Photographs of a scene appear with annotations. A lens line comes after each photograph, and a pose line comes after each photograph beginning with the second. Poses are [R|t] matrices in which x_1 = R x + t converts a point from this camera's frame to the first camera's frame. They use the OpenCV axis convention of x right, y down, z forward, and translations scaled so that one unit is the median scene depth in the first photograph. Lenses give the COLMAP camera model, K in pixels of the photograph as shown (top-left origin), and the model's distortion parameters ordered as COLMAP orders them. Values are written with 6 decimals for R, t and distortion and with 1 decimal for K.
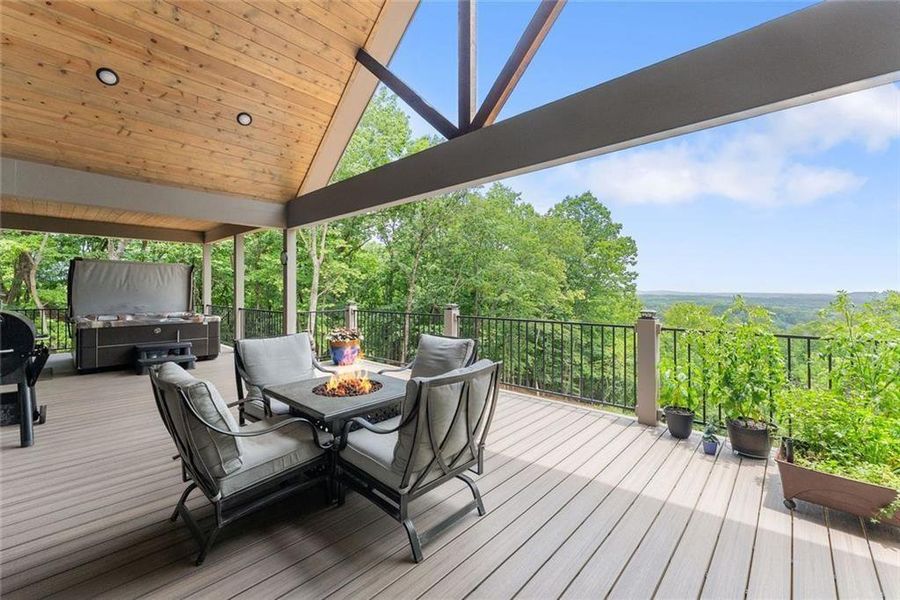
lens RADIAL K [[374.3, 0, 447.3], [0, 374.3, 282.4], [0, 0, 1]] dist [-0.001512, -0.000314]
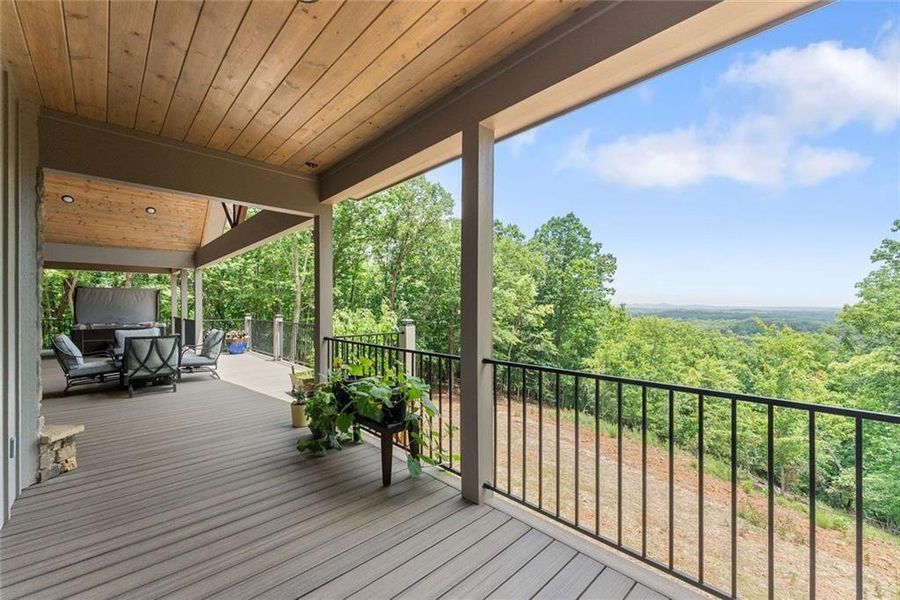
lens RADIAL K [[364.2, 0, 447.2], [0, 364.2, 300.5], [0, 0, 1]] dist [-0.000211, 0.000051]
pose [[0.997670, -0.004499, -0.068072, 0.129129], [0.004944, 0.999967, 0.006384, -0.001612], [0.068041, -0.006706, 0.997660, -0.083590]]
